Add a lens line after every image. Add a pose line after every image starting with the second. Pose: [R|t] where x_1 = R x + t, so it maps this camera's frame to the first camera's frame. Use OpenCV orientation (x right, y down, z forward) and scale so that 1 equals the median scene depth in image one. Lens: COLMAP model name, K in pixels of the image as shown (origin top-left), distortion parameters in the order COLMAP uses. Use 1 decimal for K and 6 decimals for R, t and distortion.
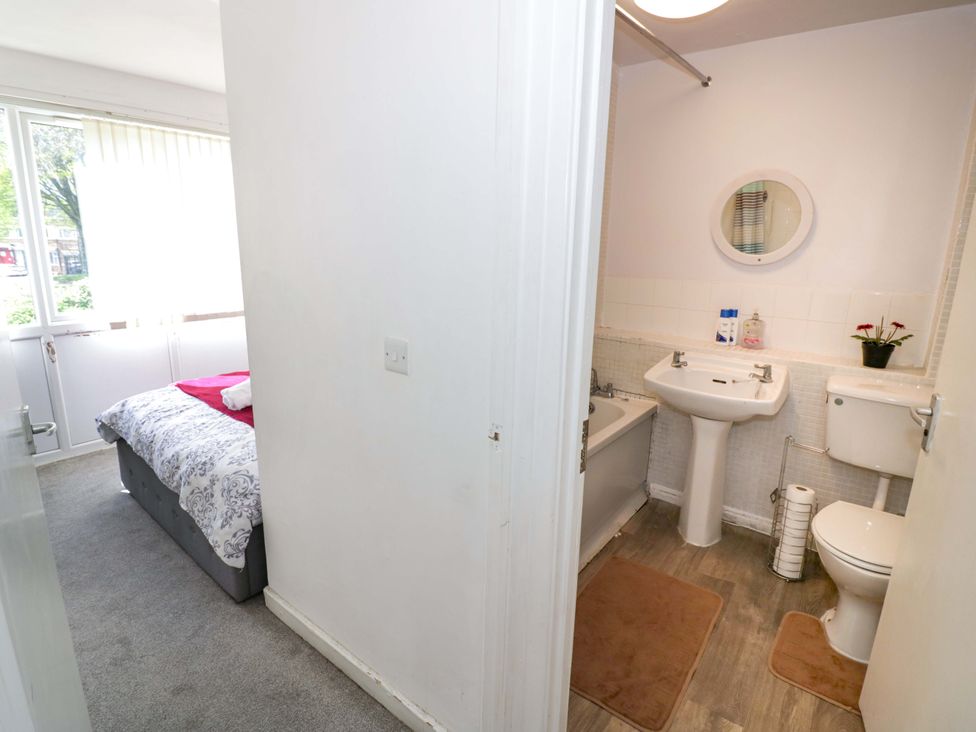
lens RADIAL K [[511.8, 0, 487.1], [0, 511.8, 356.3], [0, 0, 1]] dist [-0.001413, -0.010833]
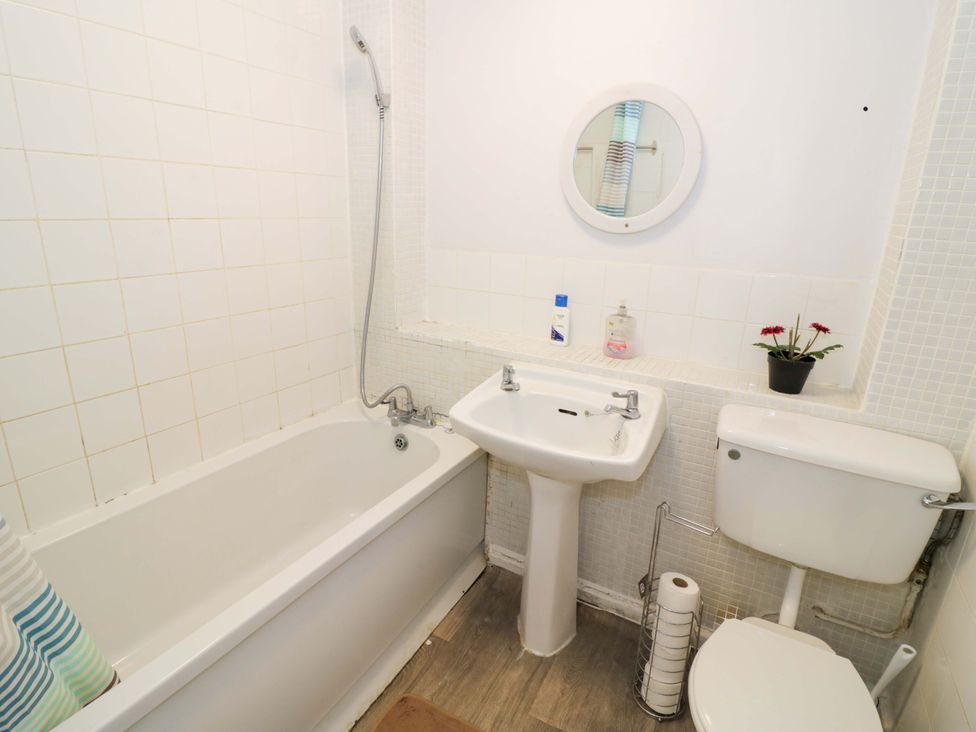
lens RADIAL K [[511.8, 0, 487.1], [0, 511.8, 356.3], [0, 0, 1]] dist [-0.001413, -0.010833]
pose [[0.988754, -0.029831, 0.146548, 0.269555], [0.020539, 0.997705, 0.064514, -0.070392], [-0.148136, -0.060779, 0.987098, 0.387633]]
